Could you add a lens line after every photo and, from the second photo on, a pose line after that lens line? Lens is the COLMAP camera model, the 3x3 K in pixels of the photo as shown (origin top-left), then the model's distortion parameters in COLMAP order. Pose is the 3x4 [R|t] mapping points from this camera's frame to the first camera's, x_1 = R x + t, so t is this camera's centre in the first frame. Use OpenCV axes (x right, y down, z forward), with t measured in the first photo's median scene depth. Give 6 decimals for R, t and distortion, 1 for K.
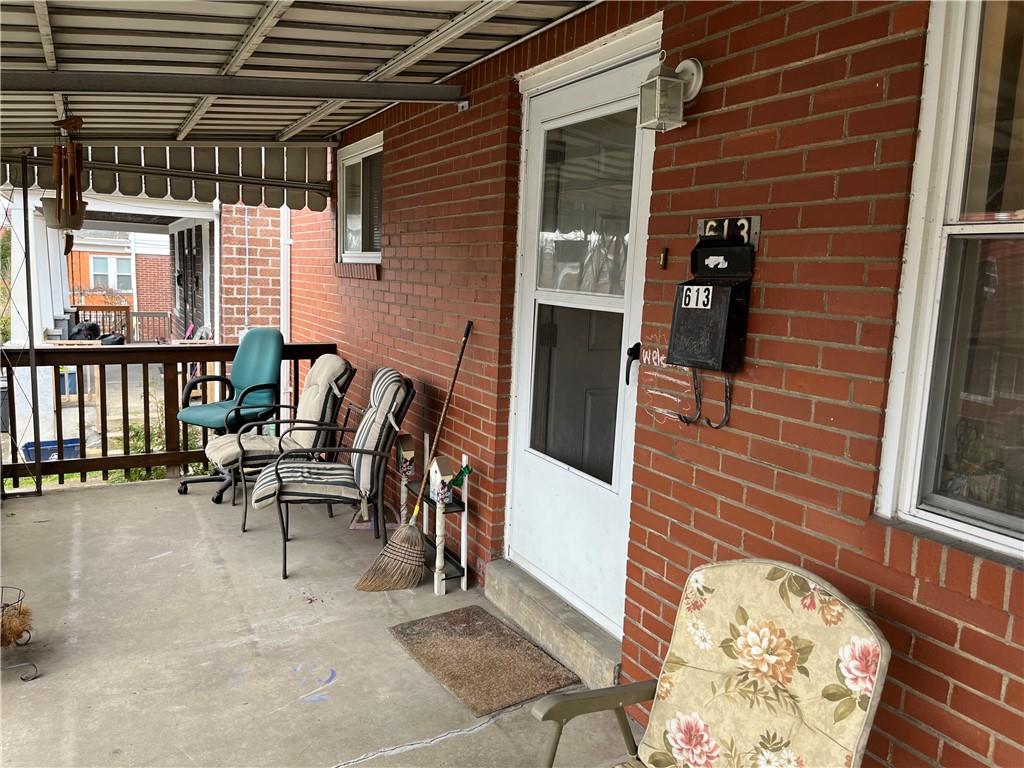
lens RADIAL K [[768.2, 0, 517.9], [0, 768.2, 386.9], [0, 0, 1]] dist [0.069193, -0.082260]
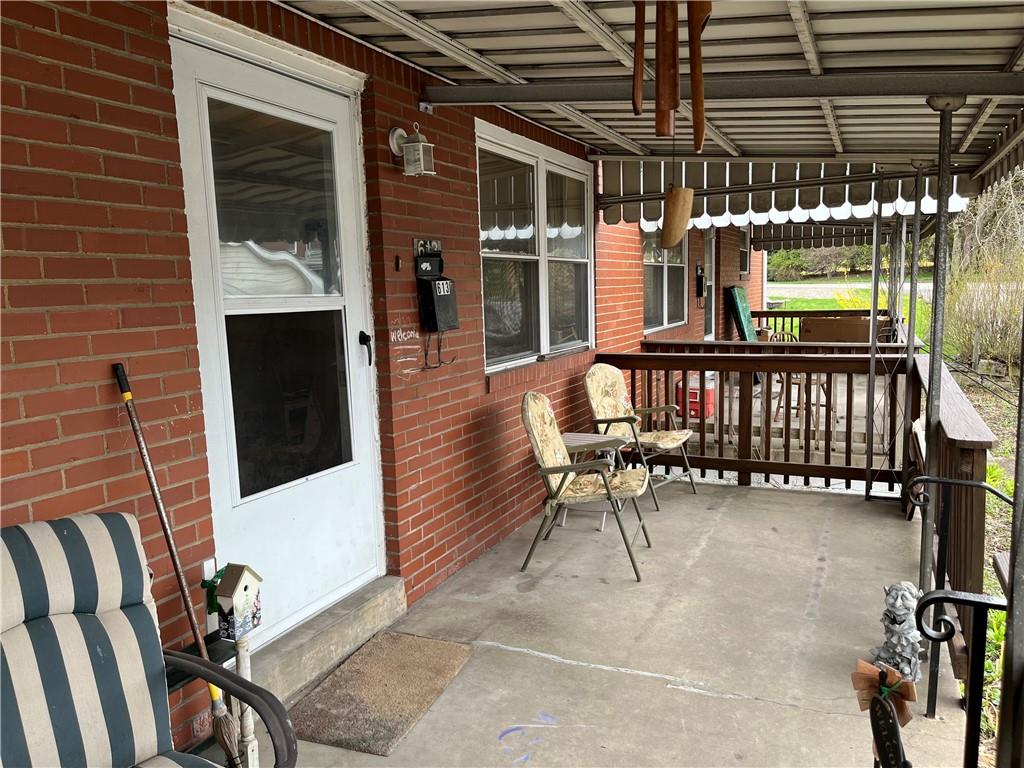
lens RADIAL K [[768.2, 0, 517.9], [0, 768.2, 386.9], [0, 0, 1]] dist [0.069193, -0.082260]
pose [[-0.598500, -0.127817, 0.790861, -1.016456], [0.120349, 0.961642, 0.246495, -0.255052], [-0.792032, 0.242707, -0.560160, 1.575688]]
